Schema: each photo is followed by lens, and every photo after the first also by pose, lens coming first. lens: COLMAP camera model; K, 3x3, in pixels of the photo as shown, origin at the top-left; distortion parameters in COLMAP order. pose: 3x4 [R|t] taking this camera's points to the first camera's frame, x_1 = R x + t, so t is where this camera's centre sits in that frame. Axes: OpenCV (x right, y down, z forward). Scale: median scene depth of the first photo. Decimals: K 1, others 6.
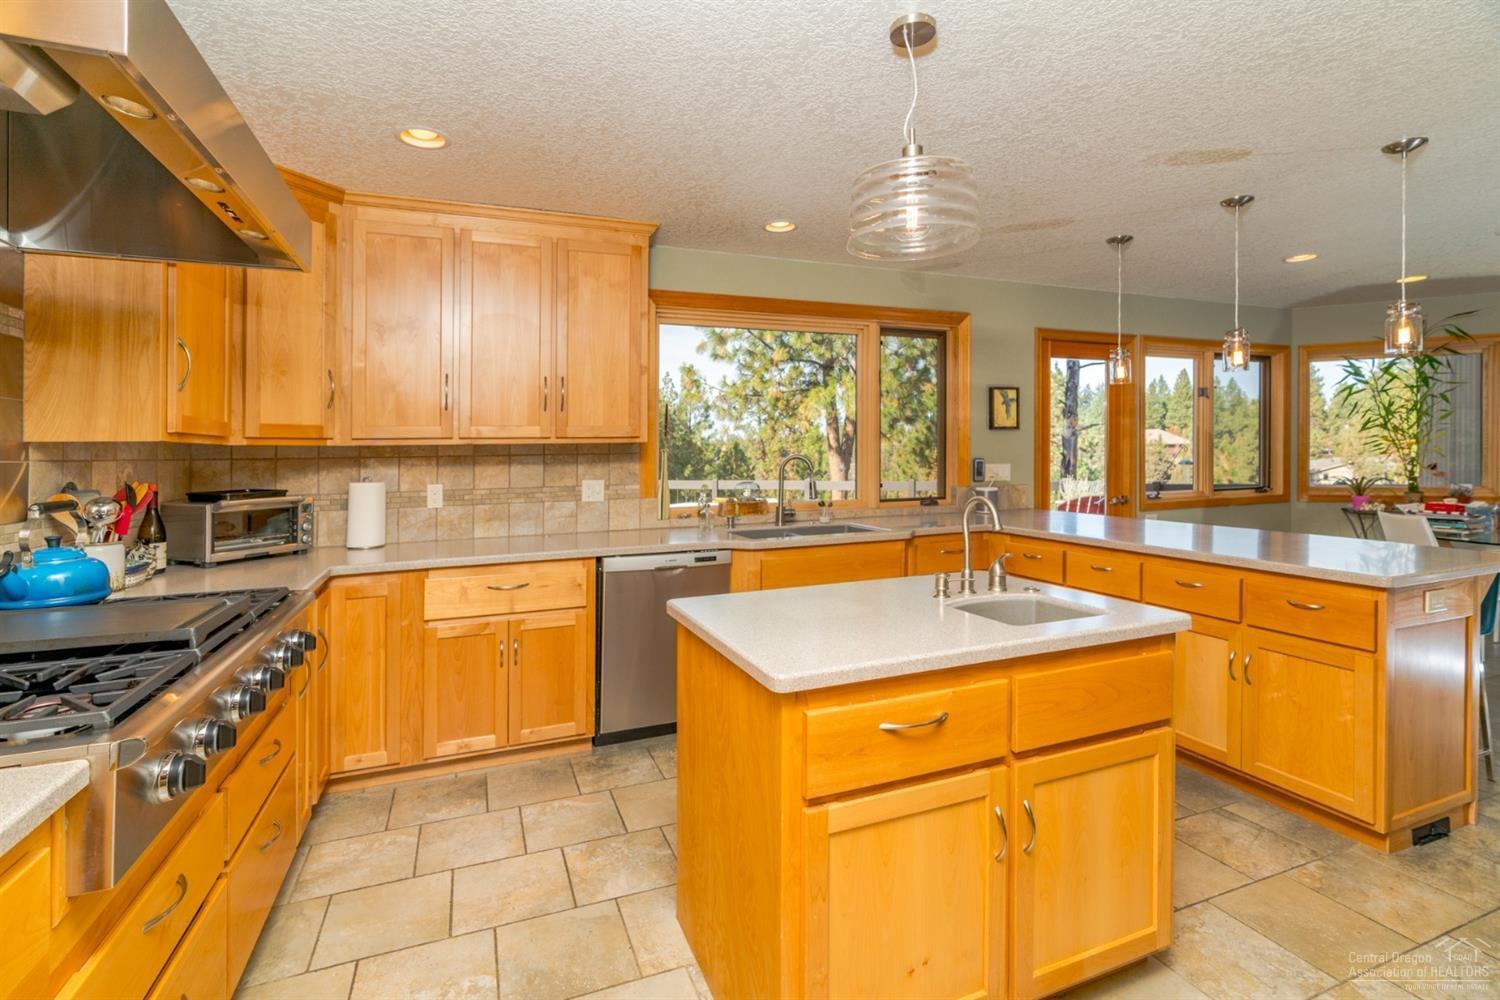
lens RADIAL K [[693.6, 0, 738.7], [0, 693.6, 469.2], [0, 0, 1]] dist [0.001152, 0.000380]
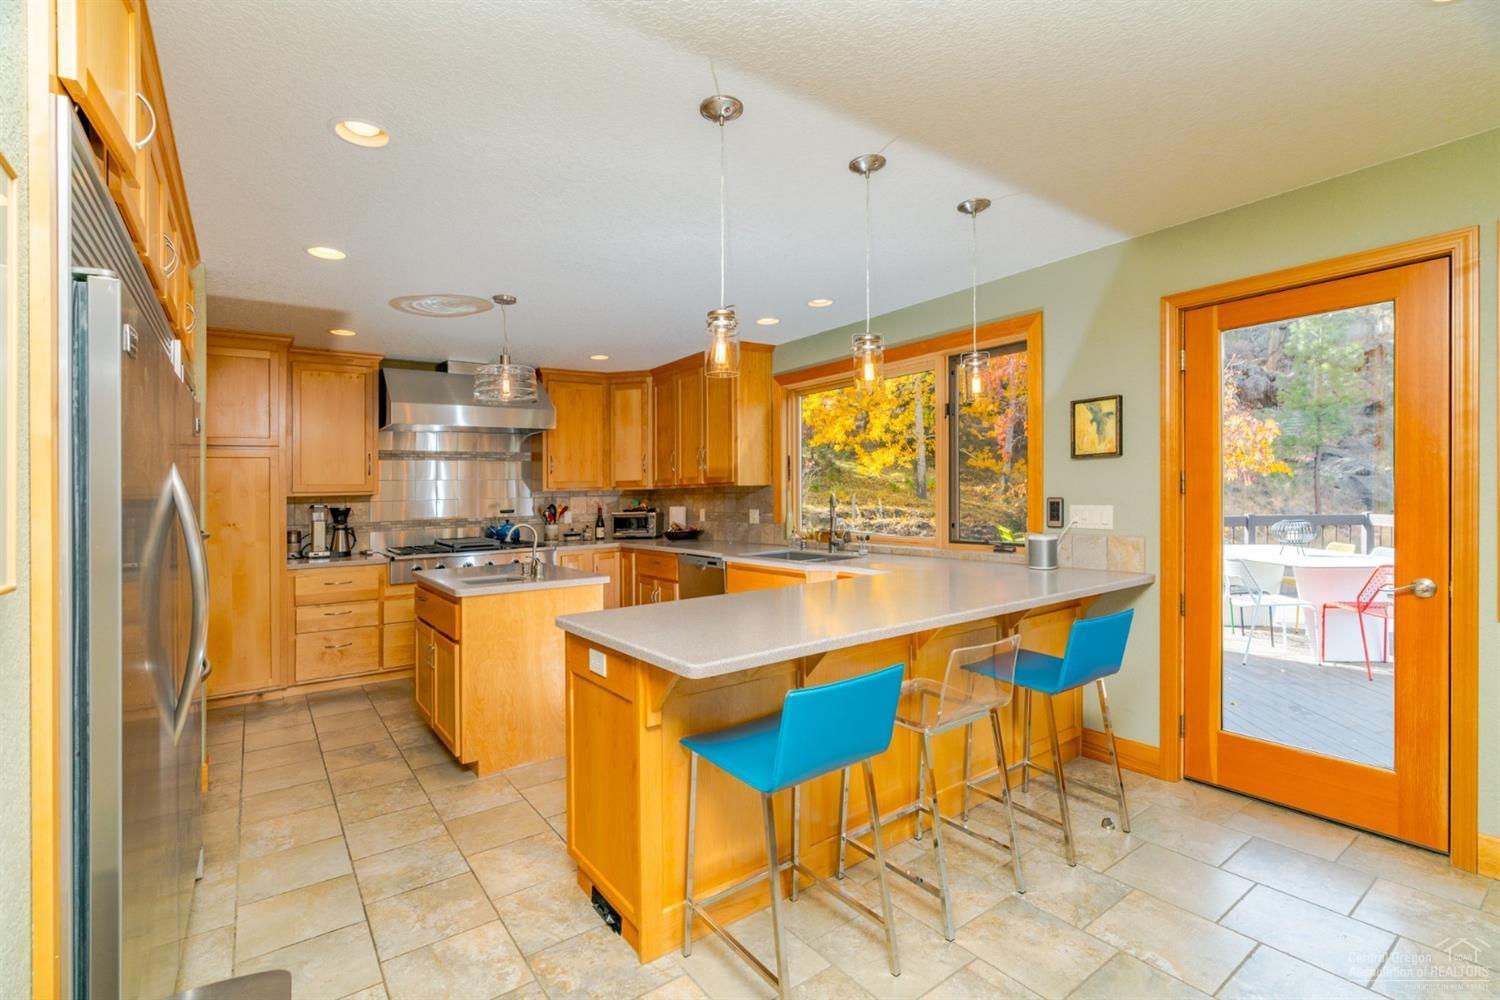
lens RADIAL K [[680.0, 0, 744.7], [0, 680.0, 477.4], [0, 0, 1]] dist [0.000720, 0.000112]
pose [[0.255397, -0.012532, -0.966755, 0.975178], [0.001678, 0.999920, -0.012519, -0.028344], [0.966835, 0.001575, 0.255397, 0.471252]]
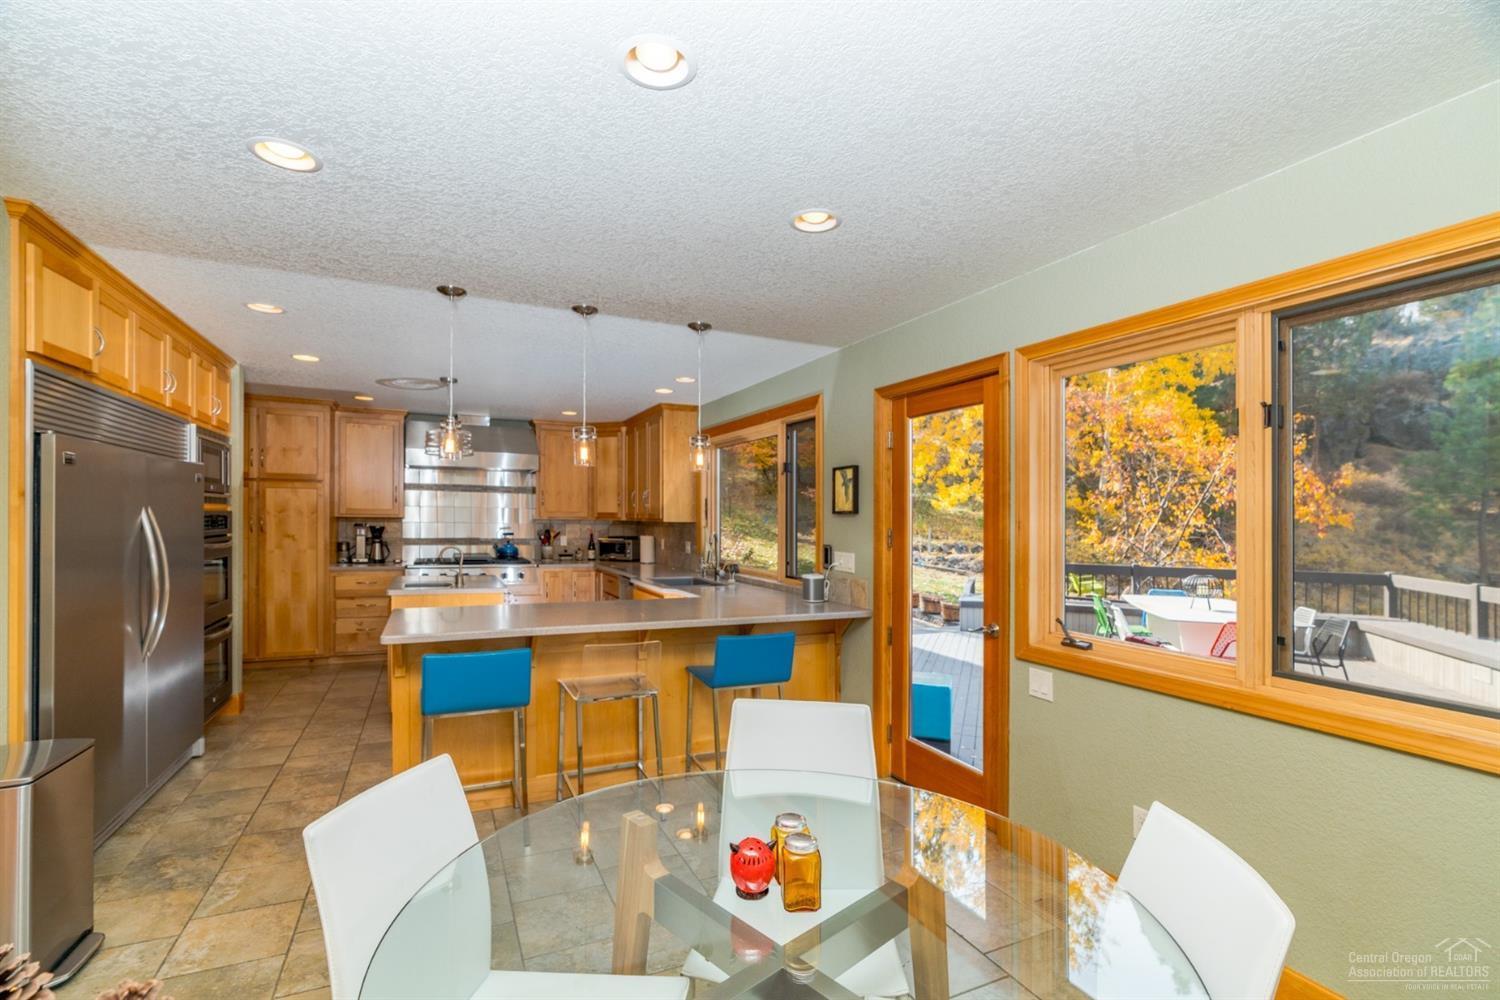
lens RADIAL K [[687.0, 0, 750.0], [0, 687.0, 500.0], [0, 0, 1]] dist [-0.001271, 0.000066]
pose [[0.059859, -0.010054, -0.998156, 1.264636], [-0.034826, 0.999319, -0.012154, -0.060402], [0.997599, 0.035489, 0.059468, 0.830644]]
